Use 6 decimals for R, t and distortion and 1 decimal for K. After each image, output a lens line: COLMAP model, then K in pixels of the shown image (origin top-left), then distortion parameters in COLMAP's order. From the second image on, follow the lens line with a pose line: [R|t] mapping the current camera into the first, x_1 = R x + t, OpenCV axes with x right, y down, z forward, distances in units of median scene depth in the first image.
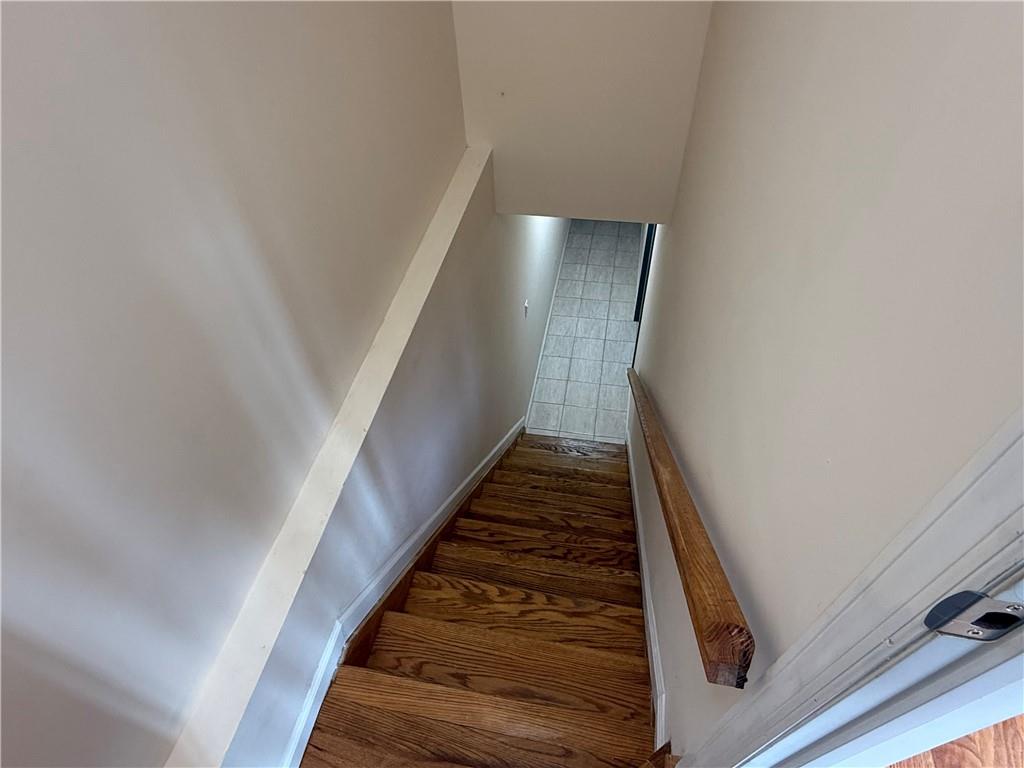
lens RADIAL K [[585.8, 0, 512.1], [0, 585.8, 384.8], [0, 0, 1]] dist [0.003916, -0.000306]
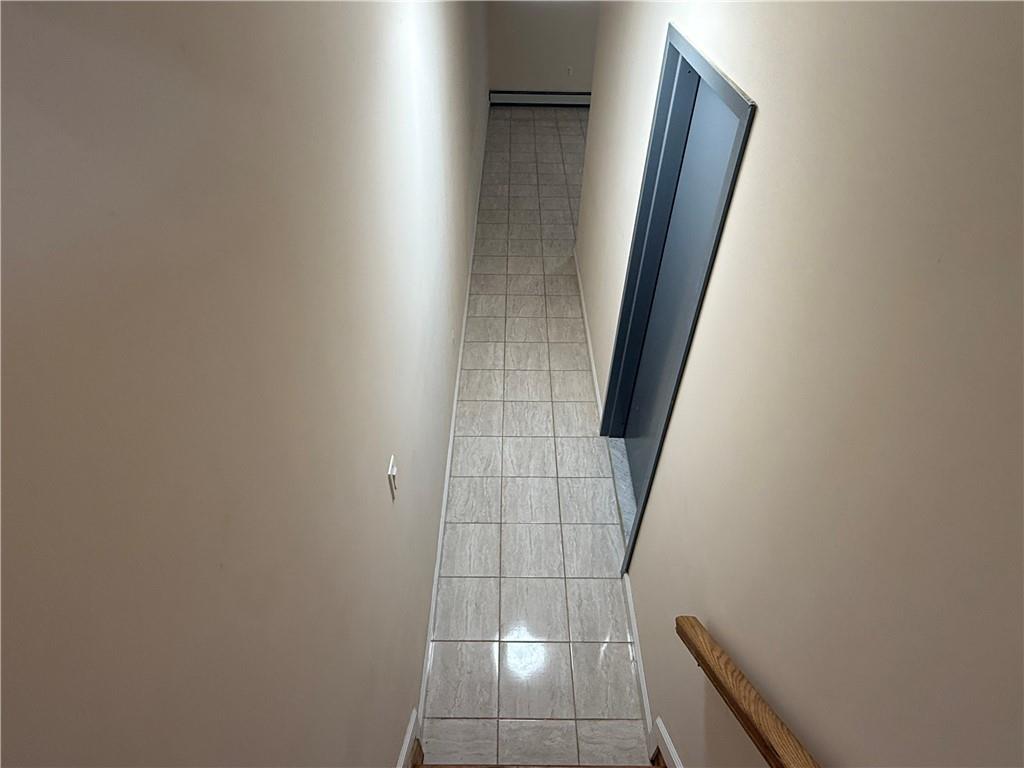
lens RADIAL K [[585.8, 0, 512.2], [0, 585.8, 383.7], [0, 0, 1]] dist [0.003916, -0.000306]
pose [[0.981657, -0.078566, 0.173715, 0.027745], [0.098669, 0.988990, -0.110285, -0.101020], [-0.163138, 0.125403, 0.978601, 0.435357]]
